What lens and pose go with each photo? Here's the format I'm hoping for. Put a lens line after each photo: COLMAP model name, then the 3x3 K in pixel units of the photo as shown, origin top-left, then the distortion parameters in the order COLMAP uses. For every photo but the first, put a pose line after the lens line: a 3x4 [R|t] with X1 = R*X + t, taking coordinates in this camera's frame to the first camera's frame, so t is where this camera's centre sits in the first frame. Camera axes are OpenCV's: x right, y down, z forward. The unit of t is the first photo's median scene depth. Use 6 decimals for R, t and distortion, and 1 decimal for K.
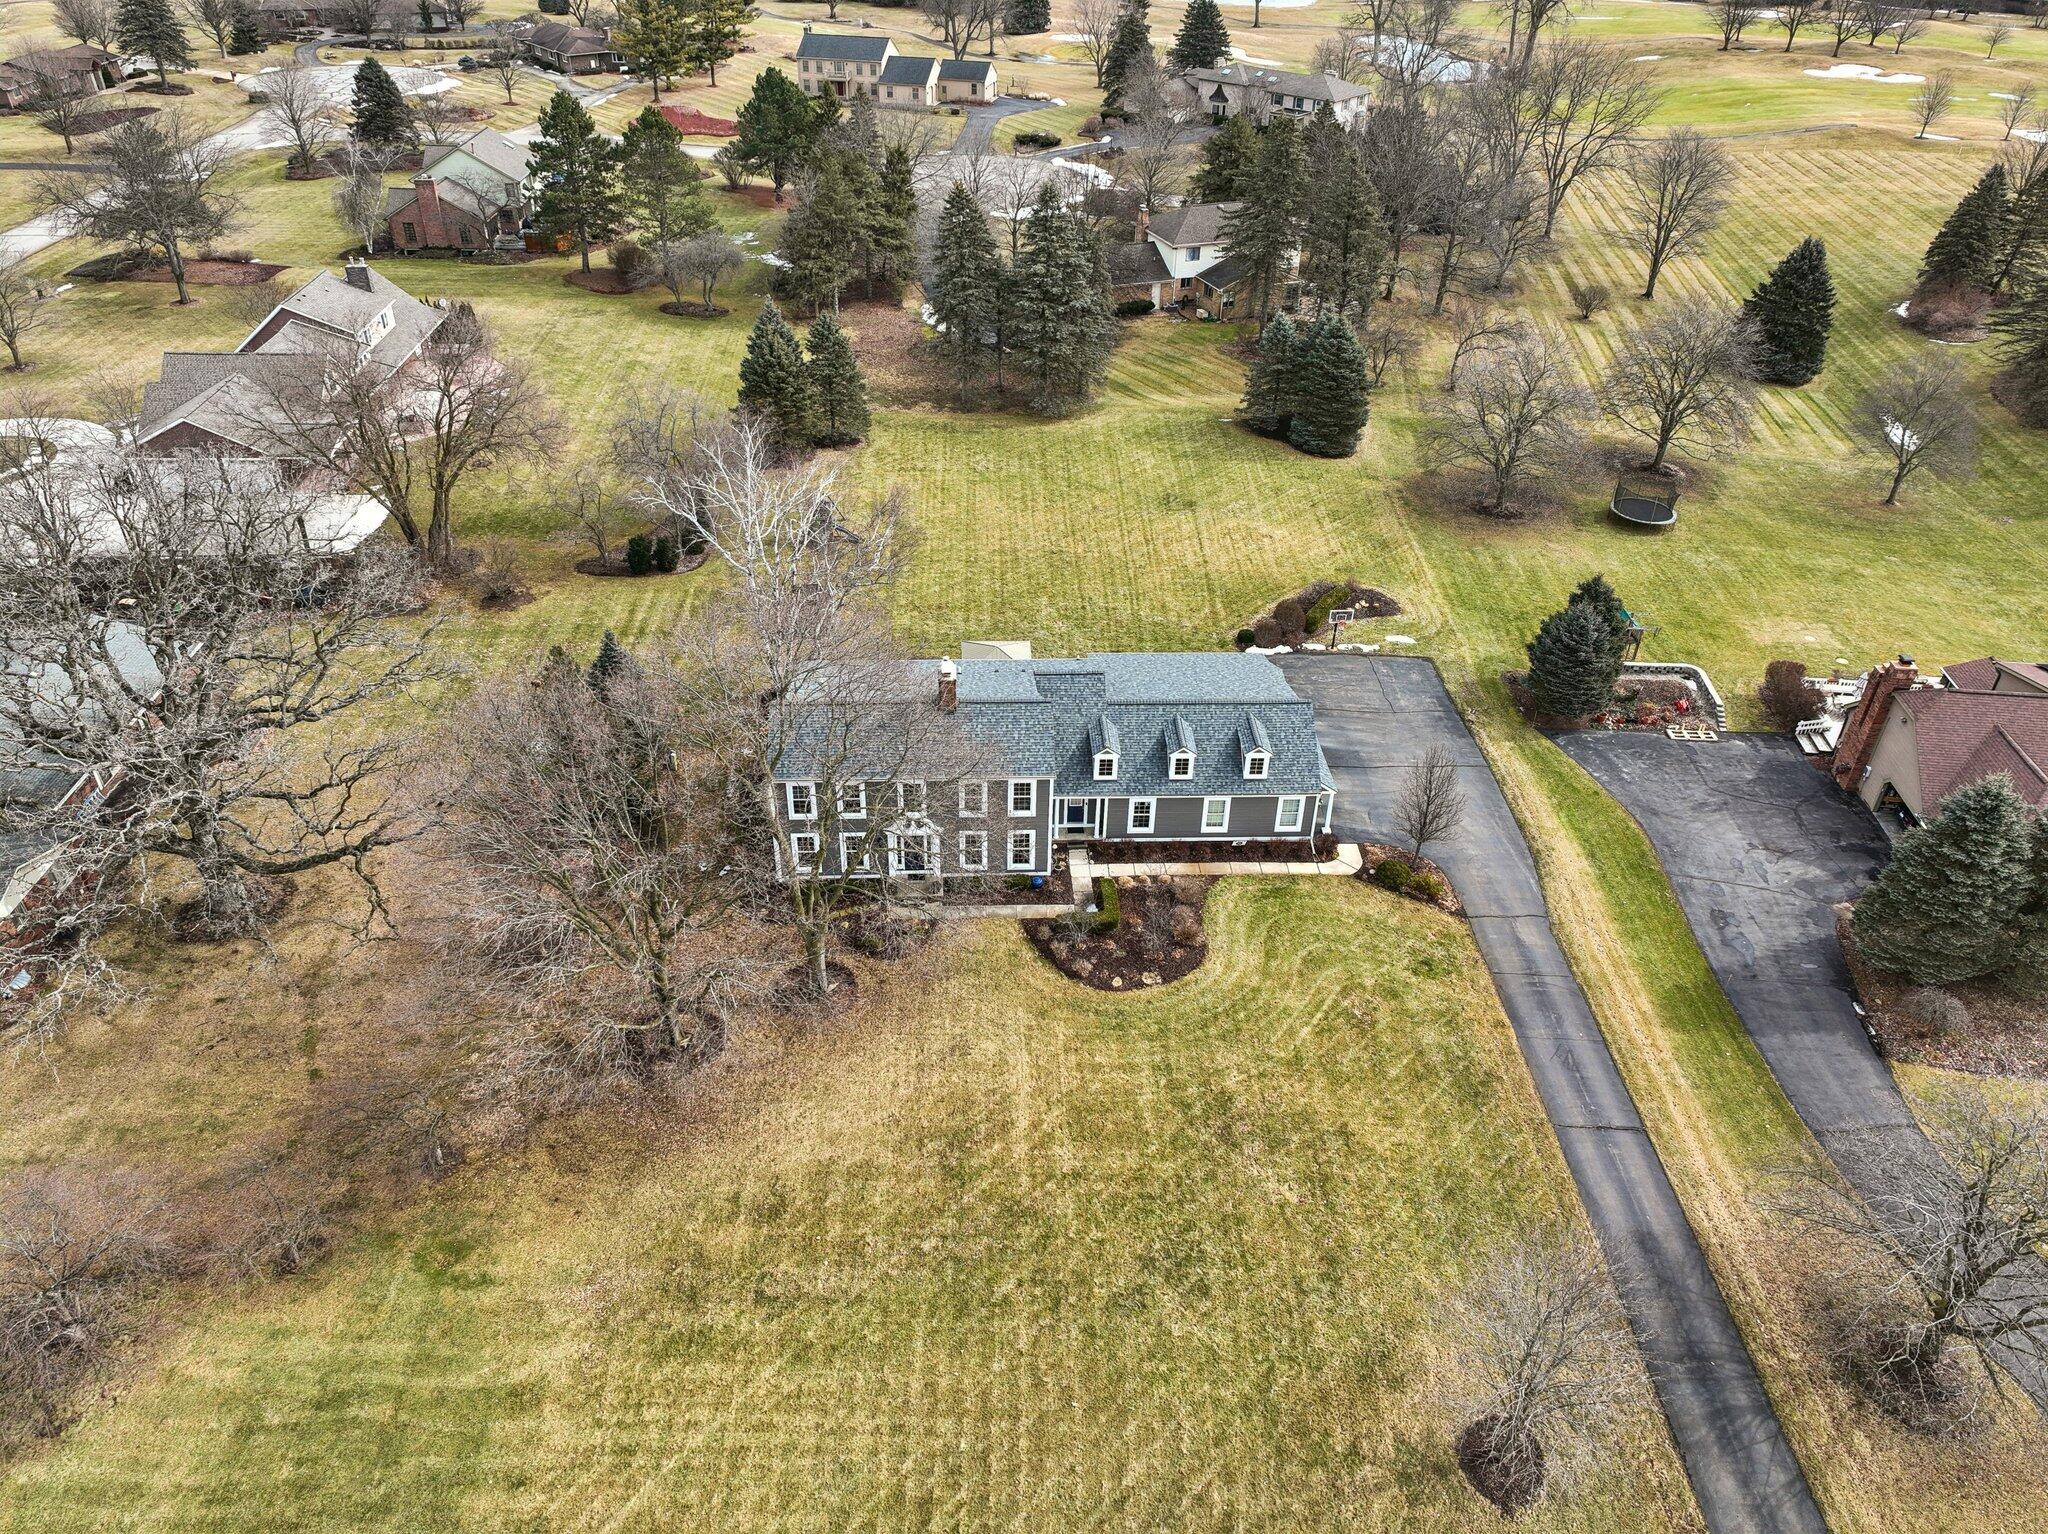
lens RADIAL K [[1448.8, 0, 1023.5], [0, 1448.8, 764.1], [0, 0, 1]] dist [0.002914, 0.011324]
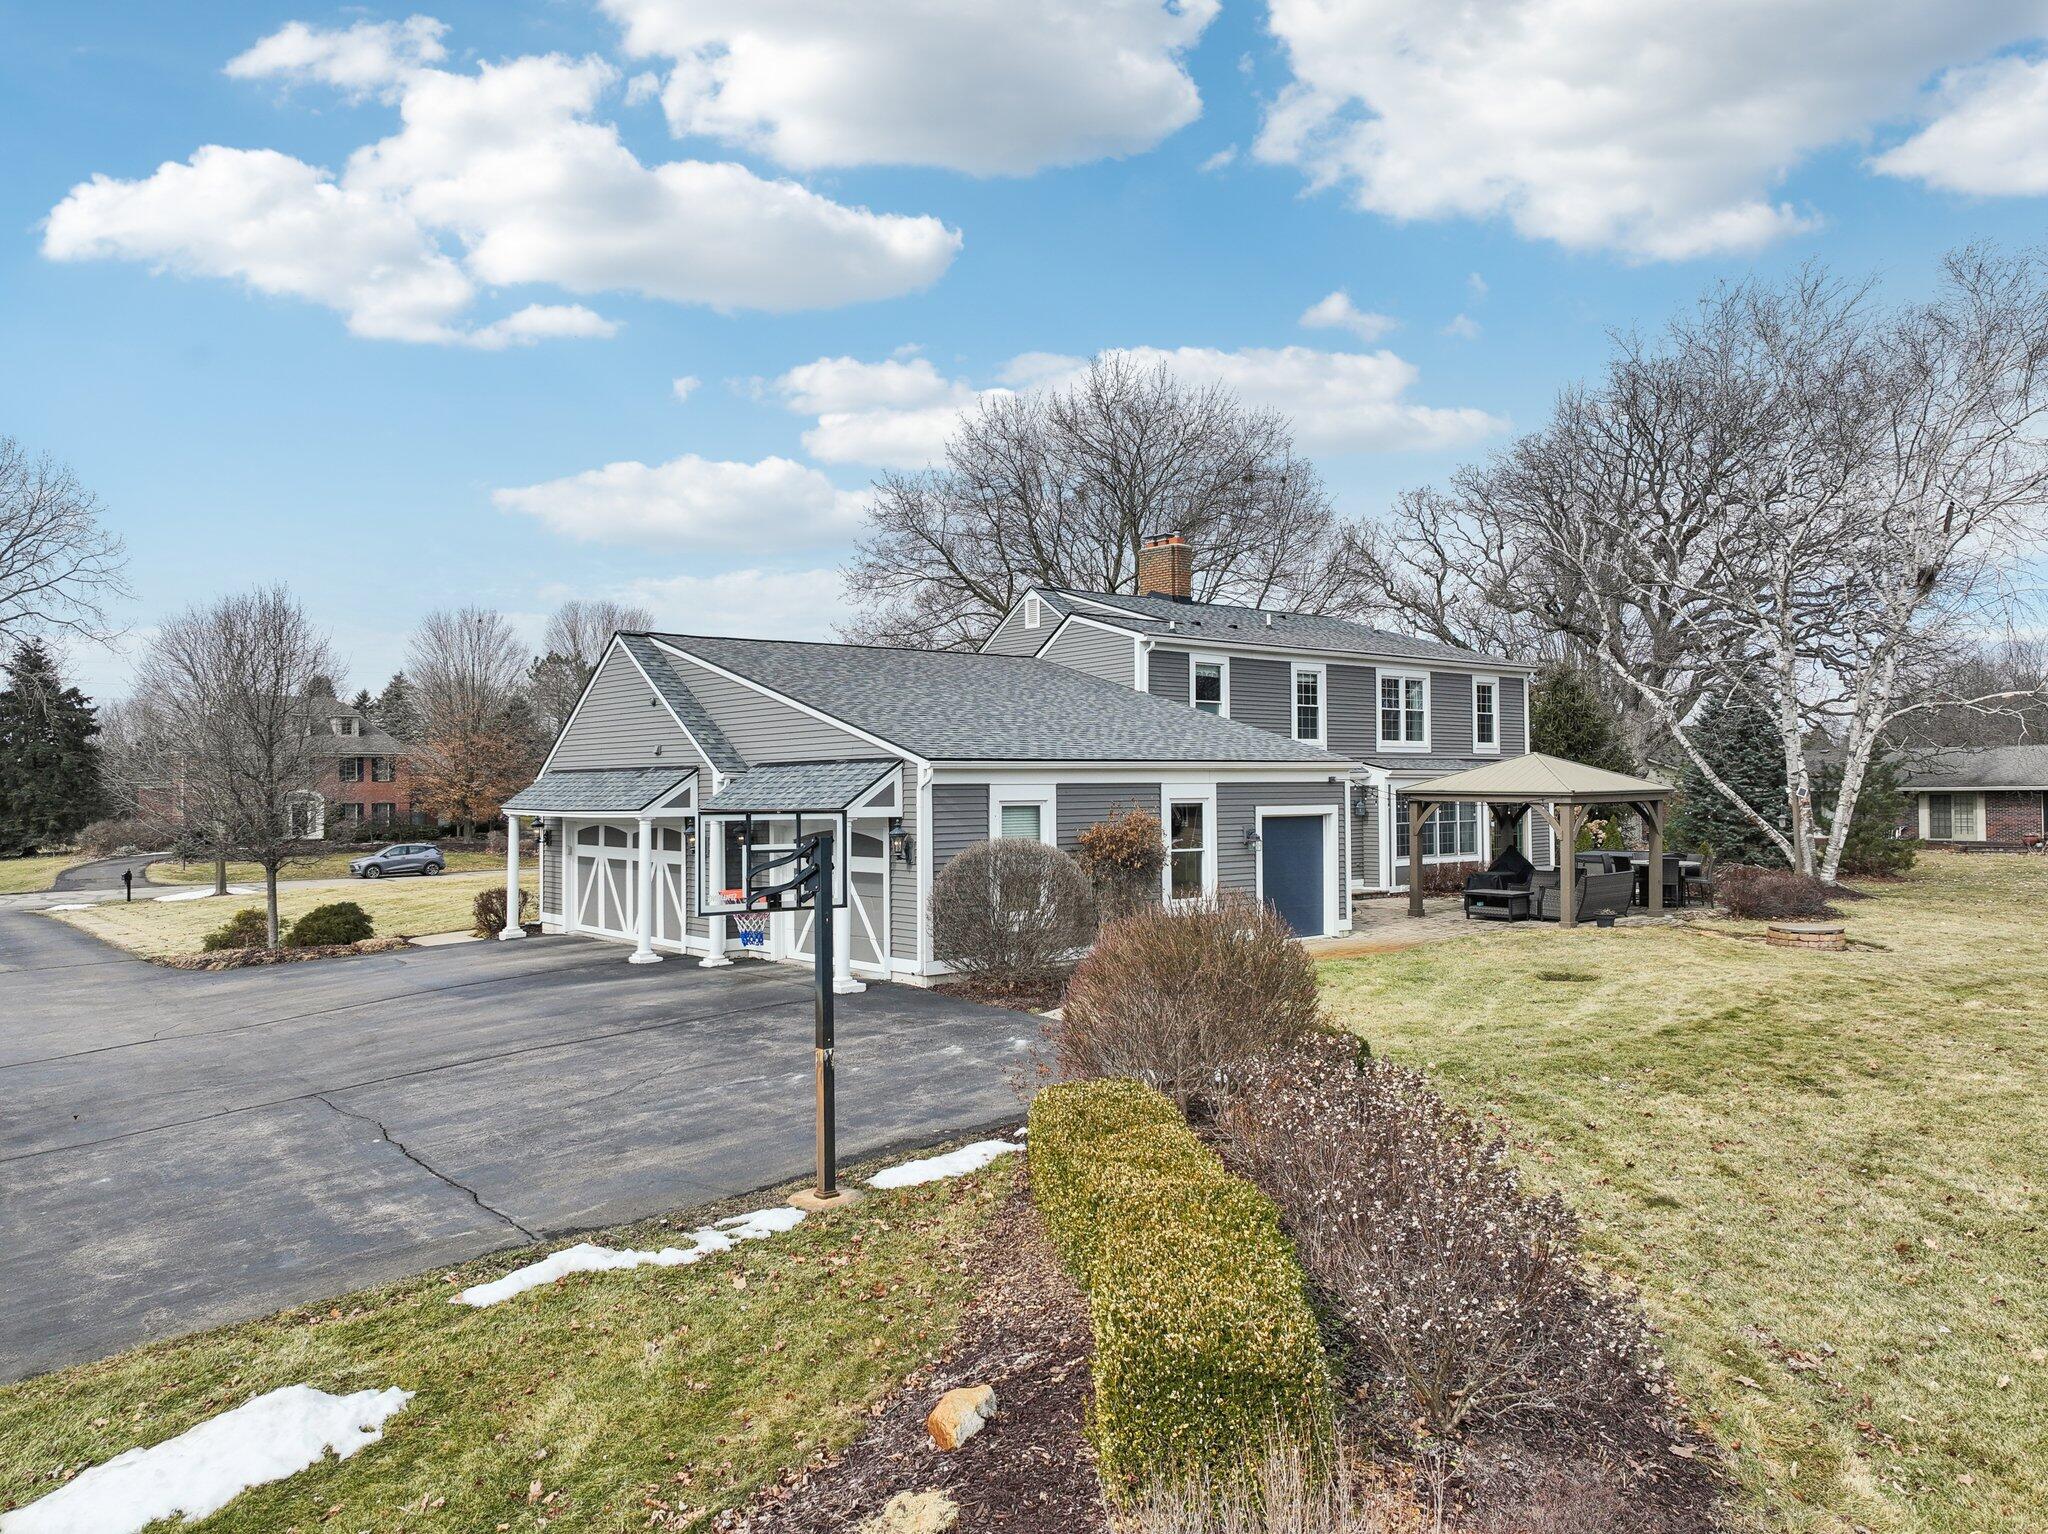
lens RADIAL K [[1448.8, 0, 1028.5], [0, 1448.8, 765.1], [0, 0, 1]] dist [0.002914, 0.011324]
pose [[-0.792623, -0.016979, -0.609476, 0.280269], [-0.345436, 0.836210, 0.425943, -0.174550], [0.502418, 0.548147, -0.668664, 1.078984]]
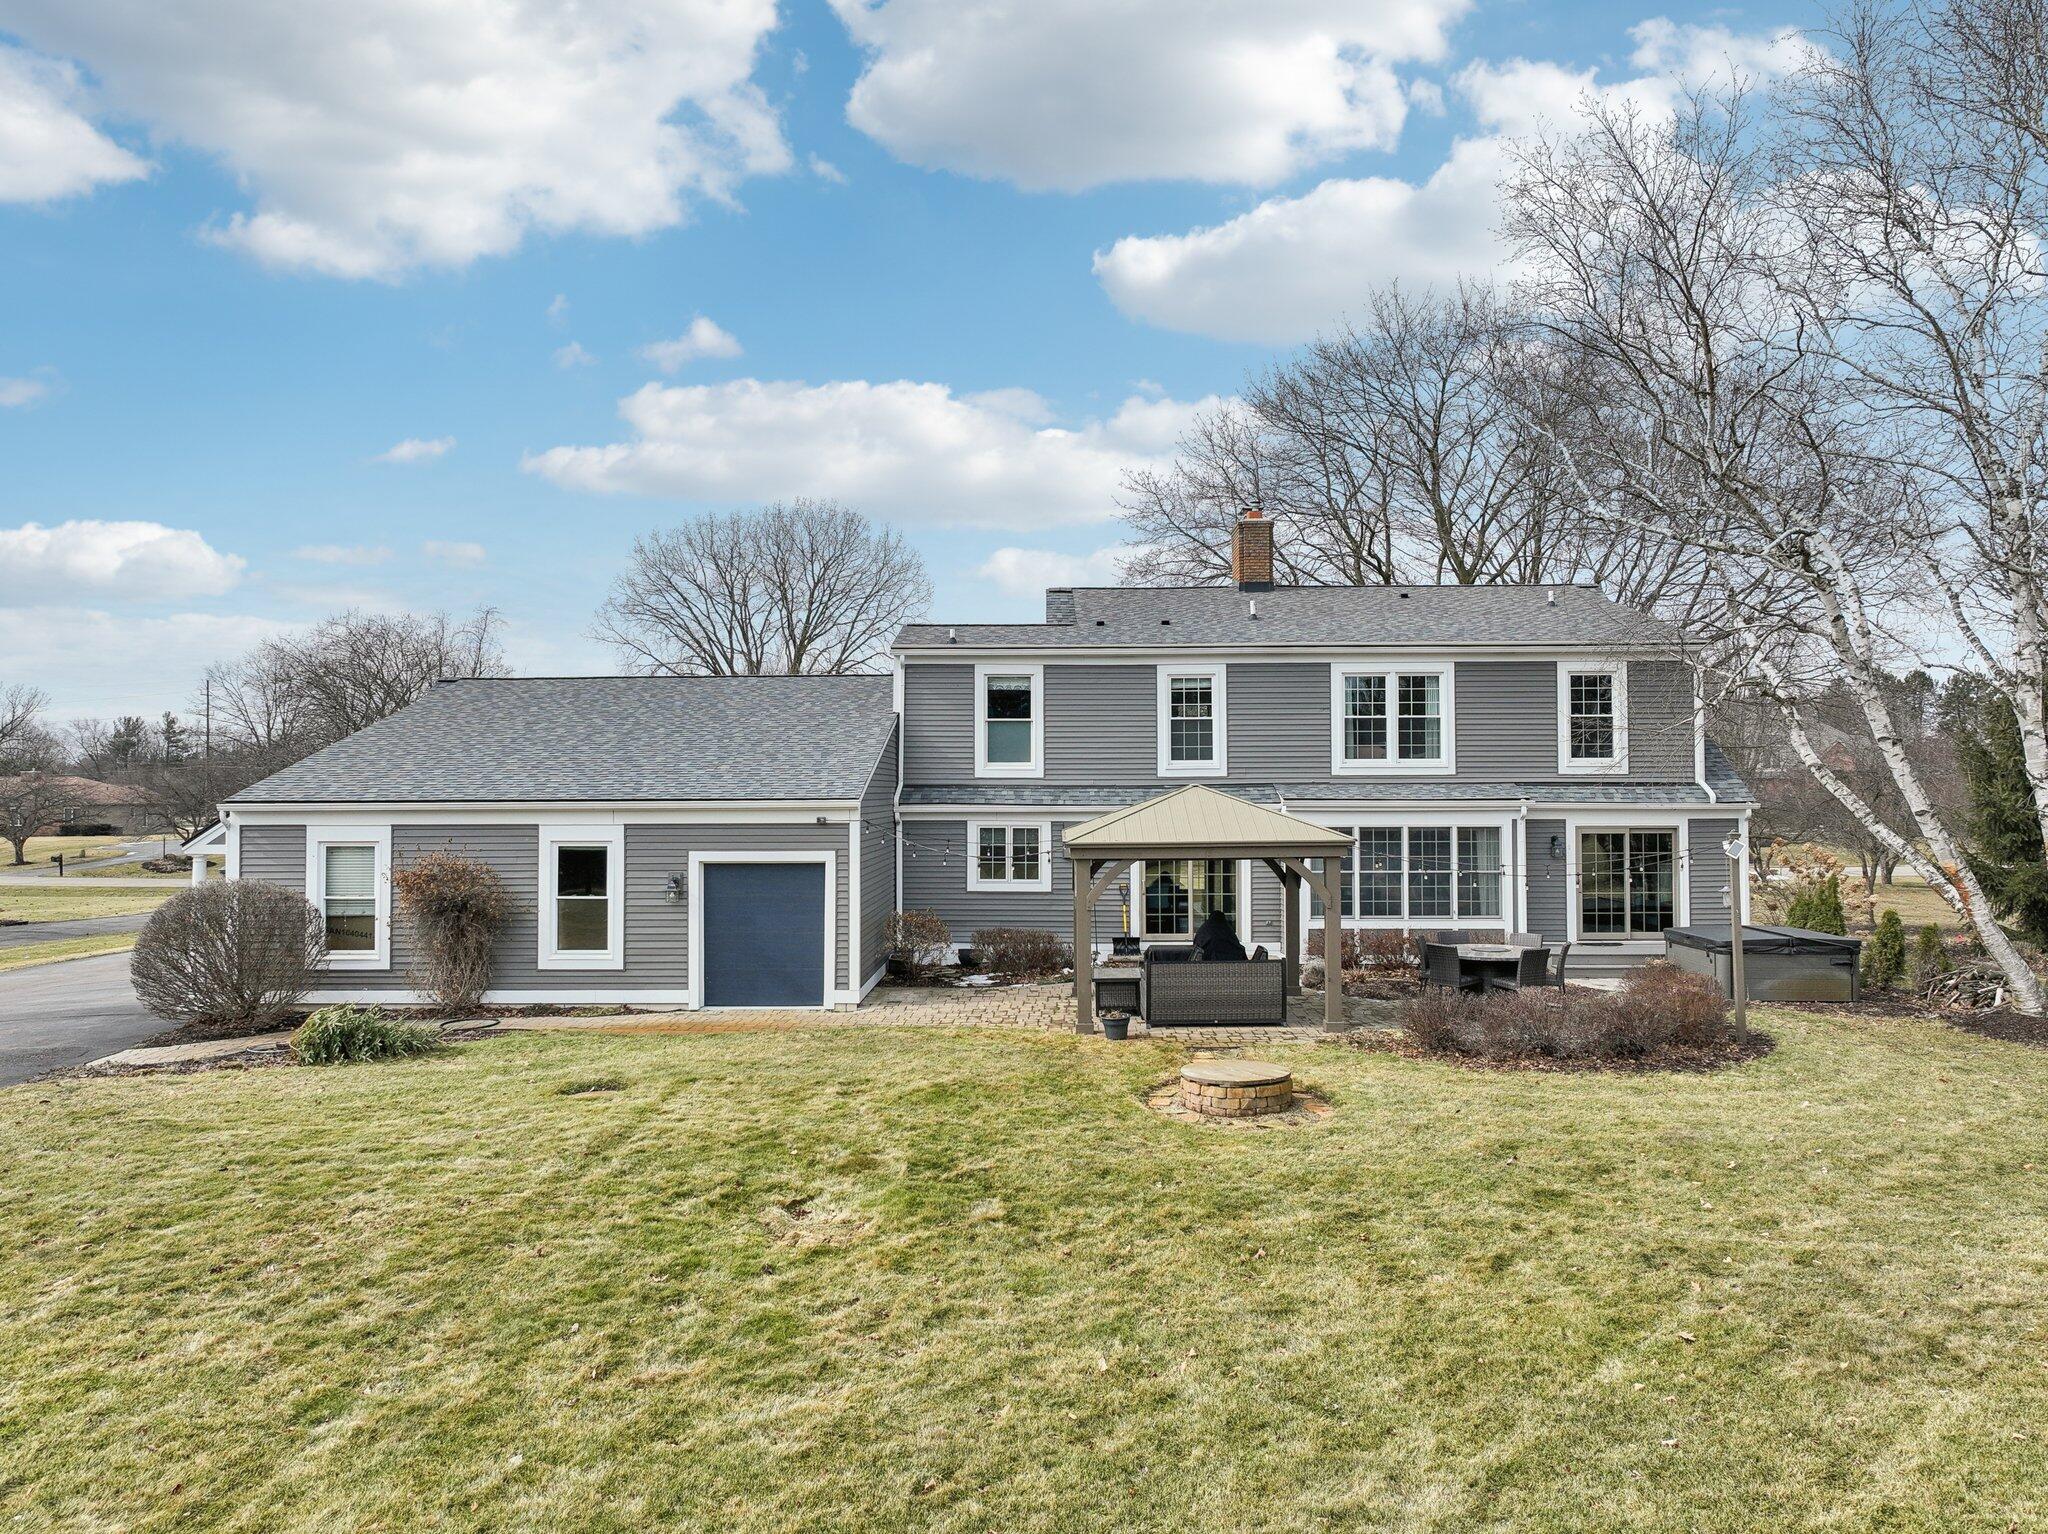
lens RADIAL K [[1448.8, 0, 1017.8], [0, 1448.8, 797.4], [0, 0, 1]] dist [0.002914, 0.011324]
pose [[-0.997826, -0.009774, 0.065175, -0.003159], [0.028696, 0.825842, 0.563171, -0.208555], [-0.059329, 0.563817, -0.823766, 1.112555]]
